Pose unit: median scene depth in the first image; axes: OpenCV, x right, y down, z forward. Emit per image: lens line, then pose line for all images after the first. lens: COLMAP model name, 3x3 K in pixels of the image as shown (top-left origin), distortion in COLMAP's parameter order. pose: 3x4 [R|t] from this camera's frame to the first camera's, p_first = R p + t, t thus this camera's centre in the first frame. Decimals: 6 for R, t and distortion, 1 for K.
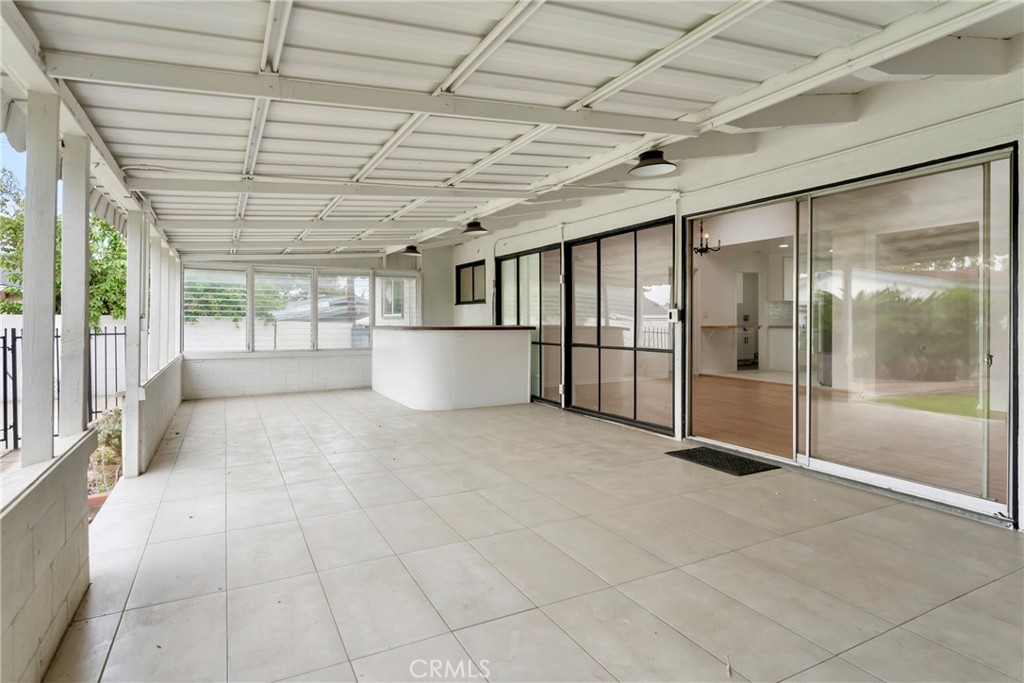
lens RADIAL K [[551.3, 0, 512.8], [0, 551.3, 323.8], [0, 0, 1]] dist [-0.003616, 0.000113]
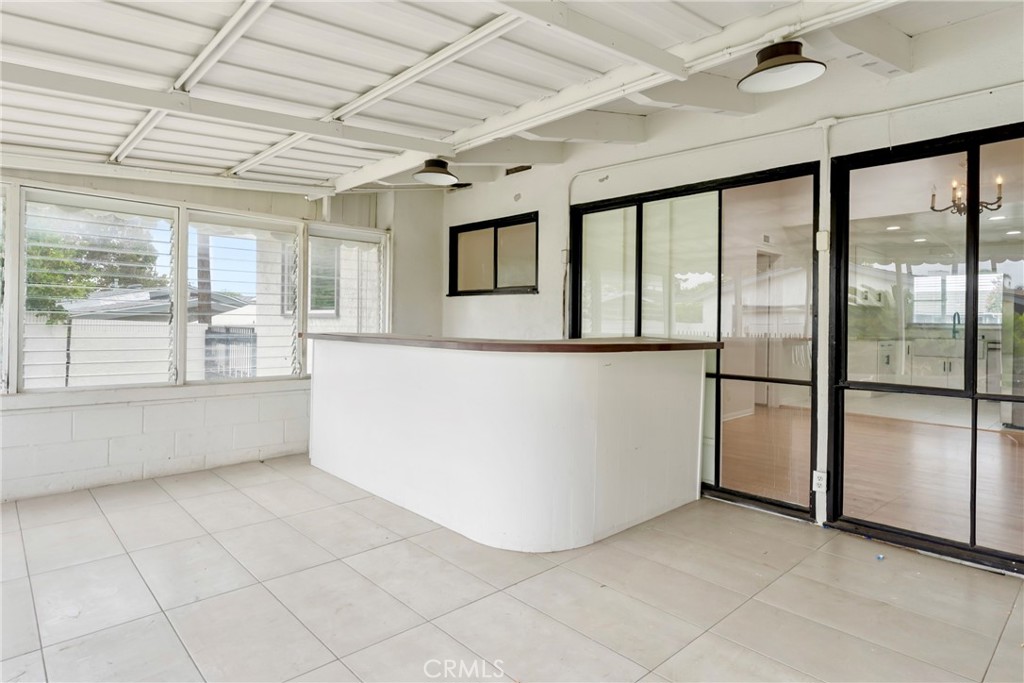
lens RADIAL K [[575.8, 0, 508.9], [0, 575.8, 324.6], [0, 0, 1]] dist [0.015407, 0.000166]
pose [[0.967349, 0.013853, 0.253070, -0.225073], [-0.013908, 0.999902, -0.001572, -0.005763], [-0.253067, -0.001999, 0.967447, 0.479524]]
